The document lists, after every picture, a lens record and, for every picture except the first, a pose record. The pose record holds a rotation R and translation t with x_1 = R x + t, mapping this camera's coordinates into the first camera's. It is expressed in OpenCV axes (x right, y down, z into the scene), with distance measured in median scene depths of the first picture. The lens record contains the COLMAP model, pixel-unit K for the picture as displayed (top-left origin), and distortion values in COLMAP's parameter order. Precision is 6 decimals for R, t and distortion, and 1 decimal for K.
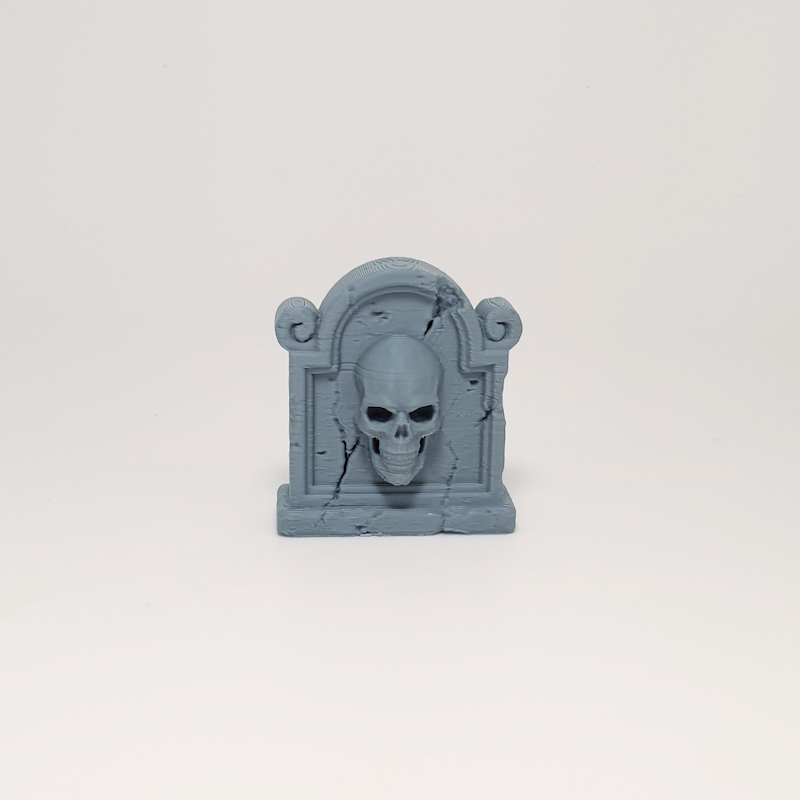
lens RADIAL K [[1324.2, 0, 395.2], [0, 1324.2, 401.7], [0, 0, 1]] dist [0.495027, 0.000000]
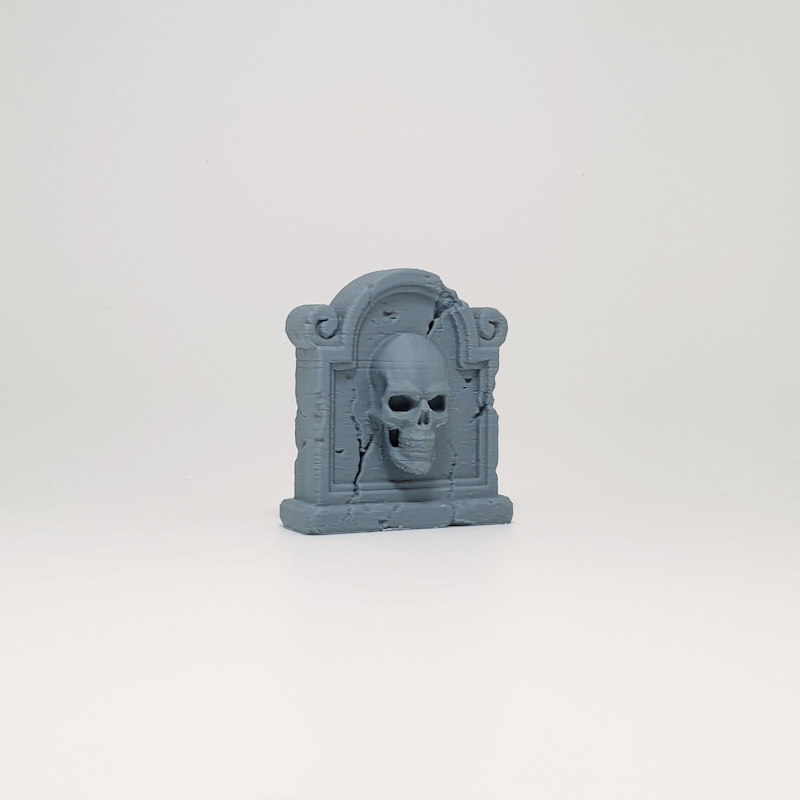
lens RADIAL K [[1324.2, 0, 395.6], [0, 1324.2, 370.7], [0, 0, 1]] dist [0.495027, 0.000000]
pose [[0.935714, -0.023261, 0.351992, -0.380709], [0.110344, 0.967052, -0.229424, 0.222053], [-0.335058, 0.253516, 0.907450, 0.037490]]
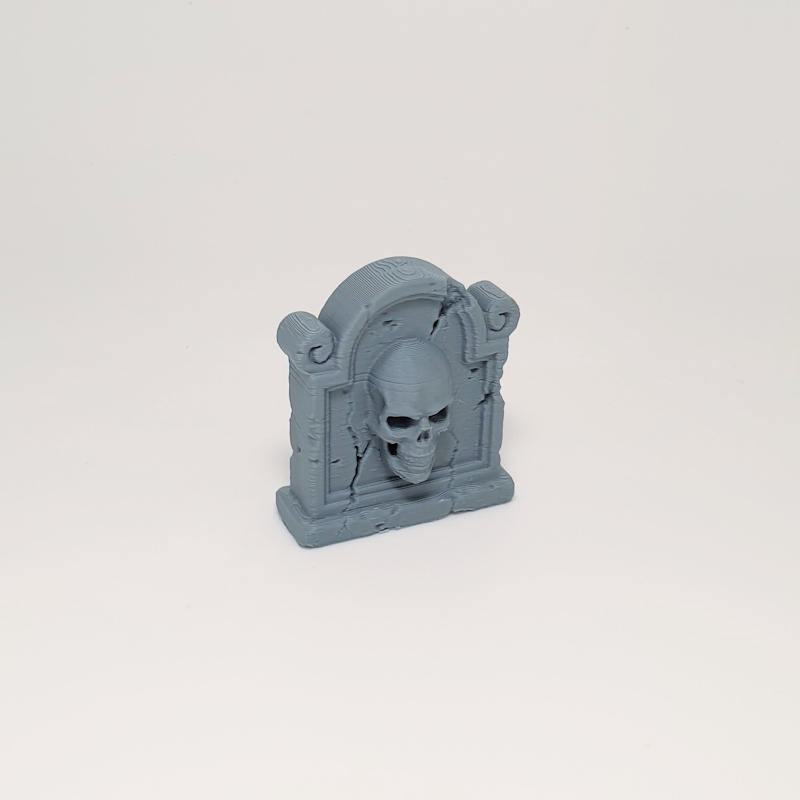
lens RADIAL K [[1324.2, 0, 394.4], [0, 1324.2, 380.8], [0, 0, 1]] dist [0.495027, 0.000000]
pose [[0.945584, -0.149034, 0.289241, -0.295830], [0.089035, 0.973521, 0.210544, -0.227767], [-0.312961, -0.173334, 0.933815, 0.072765]]
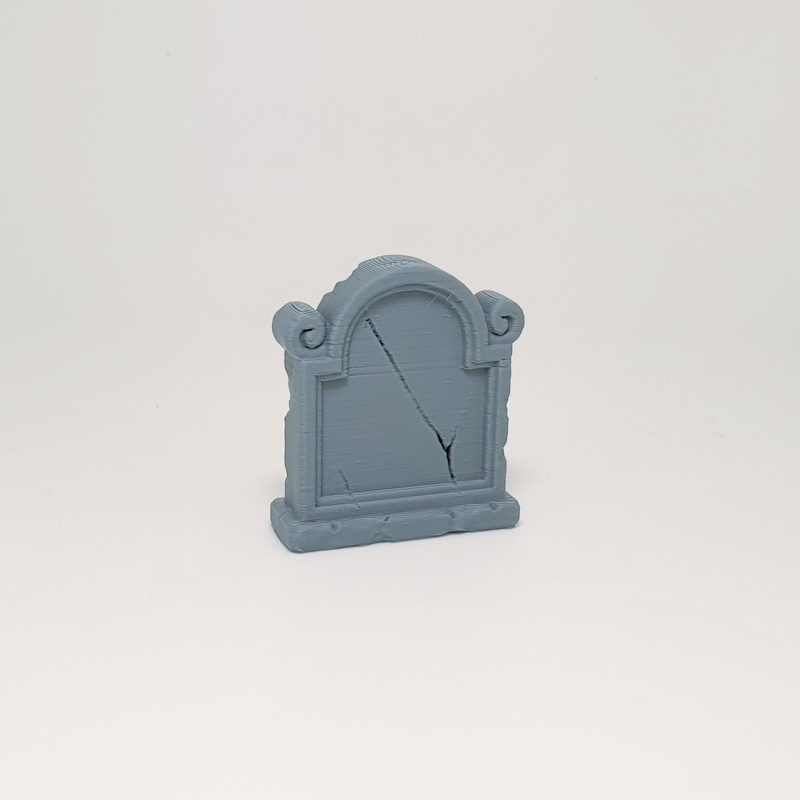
lens RADIAL K [[1324.2, 0, 402.0], [0, 1324.2, 404.7], [0, 0, 1]] dist [0.495027, 0.000000]
pose [[0.967092, -0.072186, 0.243972, -0.238586], [0.067221, 0.997327, 0.028629, -0.027259], [-0.245387, -0.011287, 0.969360, 0.058792]]
